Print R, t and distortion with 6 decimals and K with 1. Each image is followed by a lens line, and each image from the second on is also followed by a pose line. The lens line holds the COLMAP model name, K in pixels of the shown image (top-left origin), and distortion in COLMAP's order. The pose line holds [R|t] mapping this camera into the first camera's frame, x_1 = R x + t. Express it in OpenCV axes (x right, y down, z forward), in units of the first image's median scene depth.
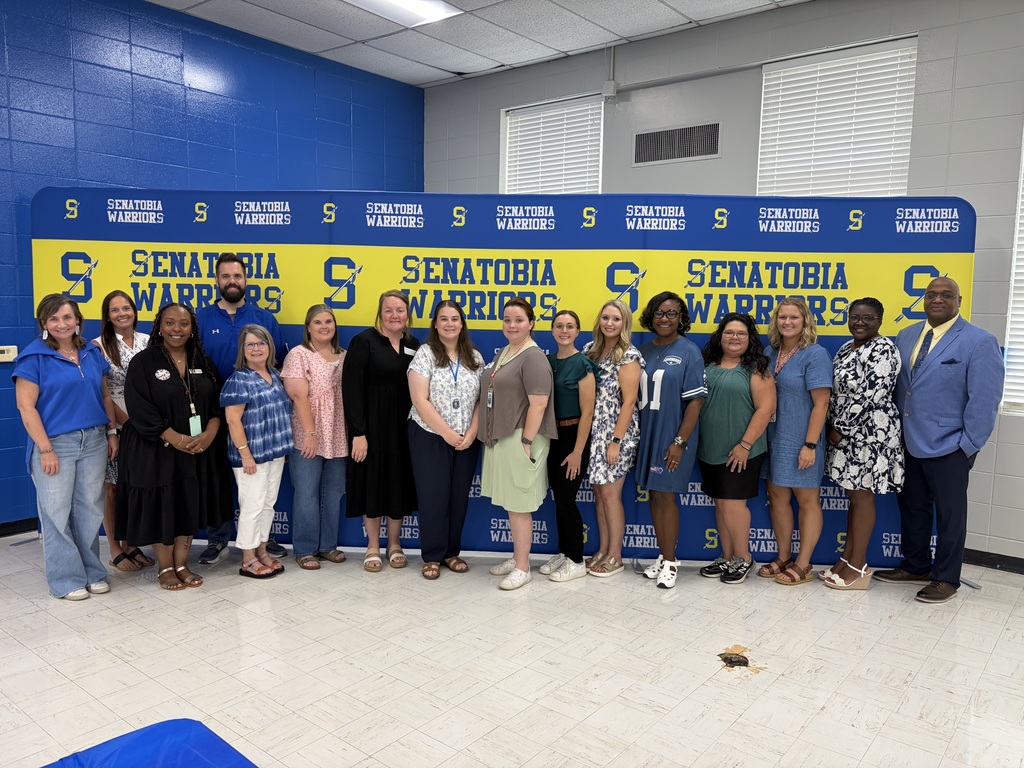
lens RADIAL K [[776.2, 0, 509.6], [0, 776.2, 387.2], [0, 0, 1]] dist [0.002681, -0.000389]
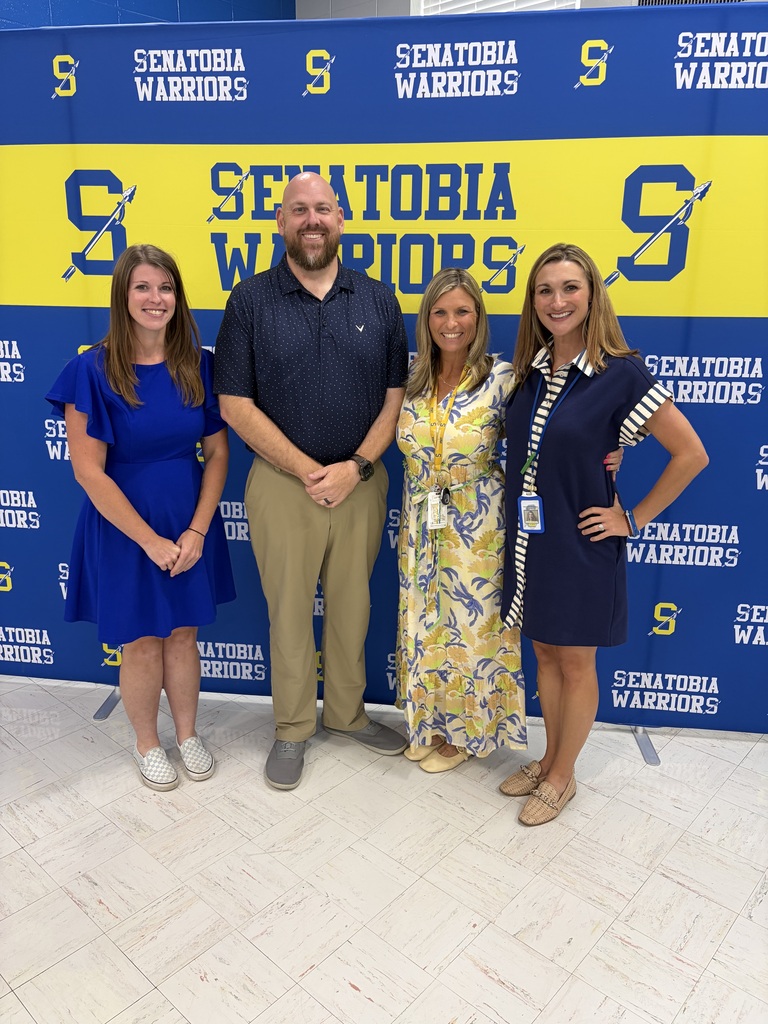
lens RADIAL K [[776.2, 0, 377.9], [0, 776.2, 514.3], [0, 0, 1]] dist [0.002681, -0.000389]
pose [[0.998401, 0.007285, -0.056063, 0.001436], [0.003813, 0.980726, 0.195351, -0.044791], [0.056406, -0.195253, 0.979130, 0.478706]]
